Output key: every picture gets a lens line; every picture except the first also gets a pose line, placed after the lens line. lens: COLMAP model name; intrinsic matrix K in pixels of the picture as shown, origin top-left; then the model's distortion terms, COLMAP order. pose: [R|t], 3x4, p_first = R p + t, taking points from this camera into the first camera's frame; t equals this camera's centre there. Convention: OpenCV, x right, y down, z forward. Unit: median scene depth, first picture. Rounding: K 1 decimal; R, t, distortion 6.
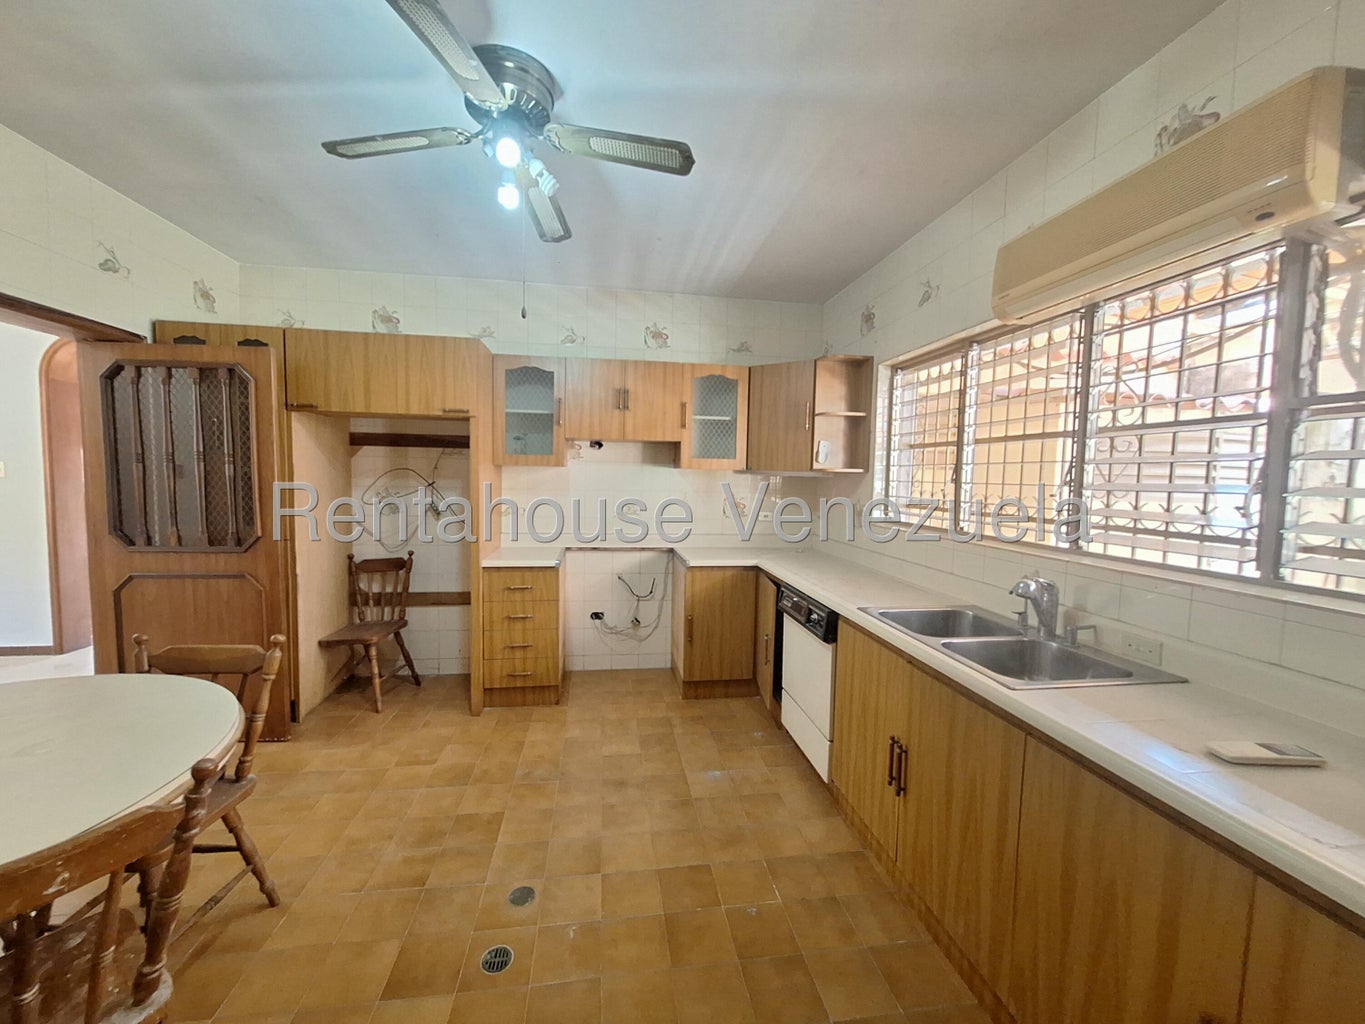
lens RADIAL K [[535.6, 0, 676.3], [0, 535.6, 510.7], [0, 0, 1]] dist [-0.002442, 0.000170]
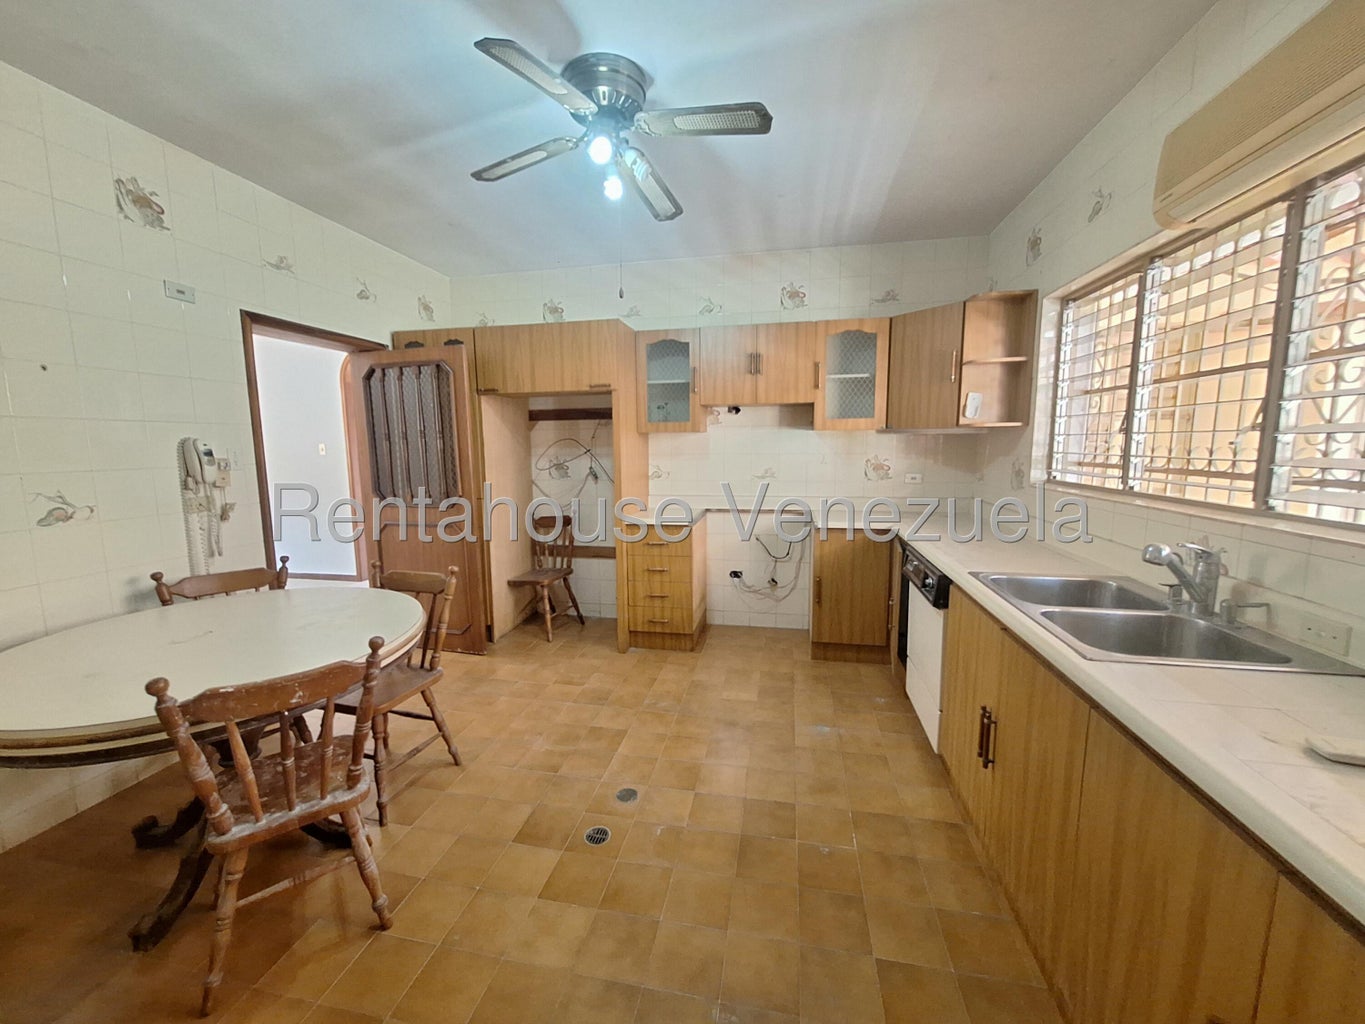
lens RADIAL K [[535.6, 0, 674.1], [0, 535.6, 511.4], [0, 0, 1]] dist [-0.002442, 0.000170]
pose [[0.939241, 0.013196, -0.343004, 0.164160], [0.007194, 0.998285, 0.058104, 0.018074], [0.343183, -0.057041, 0.937535, -0.033818]]
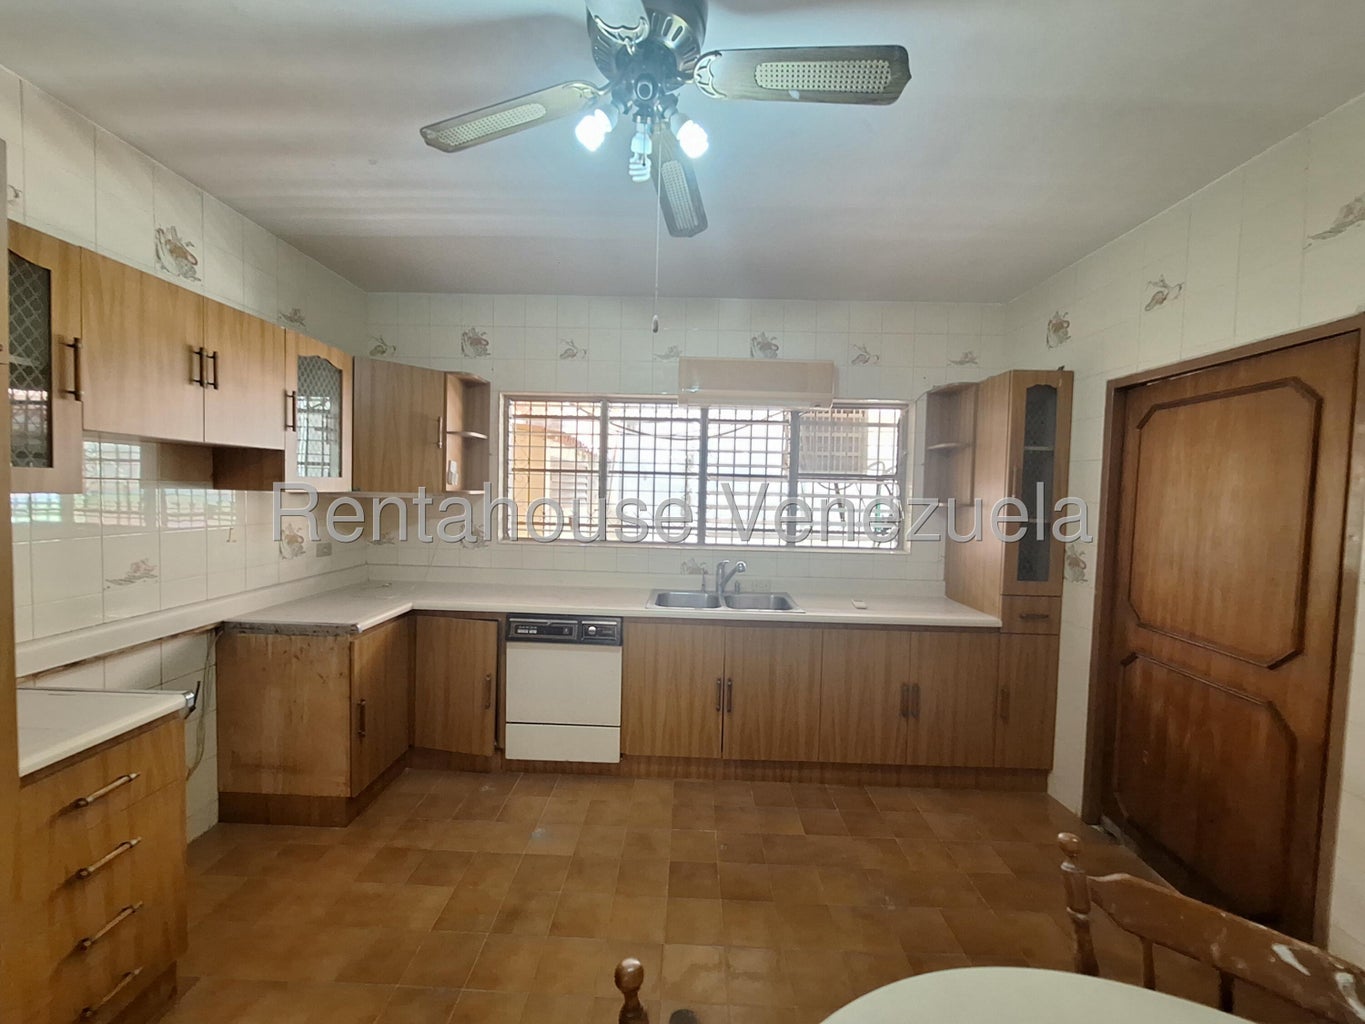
lens RADIAL K [[535.6, 0, 677.4], [0, 535.6, 512.3], [0, 0, 1]] dist [-0.002442, 0.000170]
pose [[0.157442, -0.064154, 0.985442, -0.843942], [0.040298, 0.997474, 0.058499, -0.113414], [-0.986706, 0.030501, 0.159630, 0.666437]]
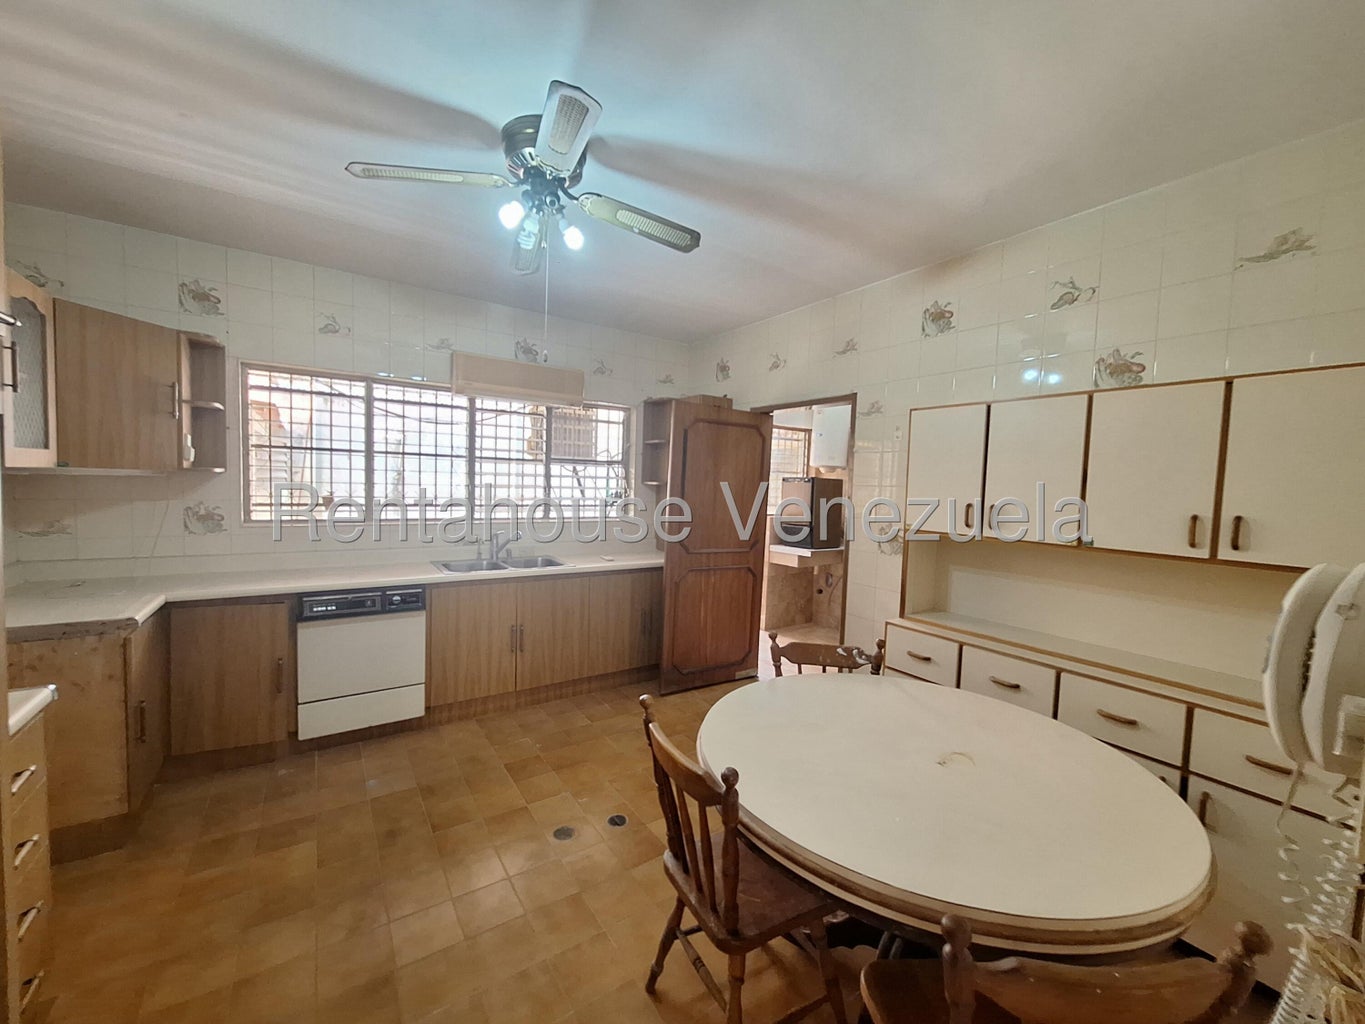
lens RADIAL K [[535.6, 0, 680.5], [0, 535.6, 512.8], [0, 0, 1]] dist [-0.002442, 0.000170]
pose [[-0.446795, -0.092496, 0.889842, -1.145607], [0.011358, 0.993974, 0.109023, -0.129509], [-0.894564, 0.058818, -0.443052, 0.993321]]
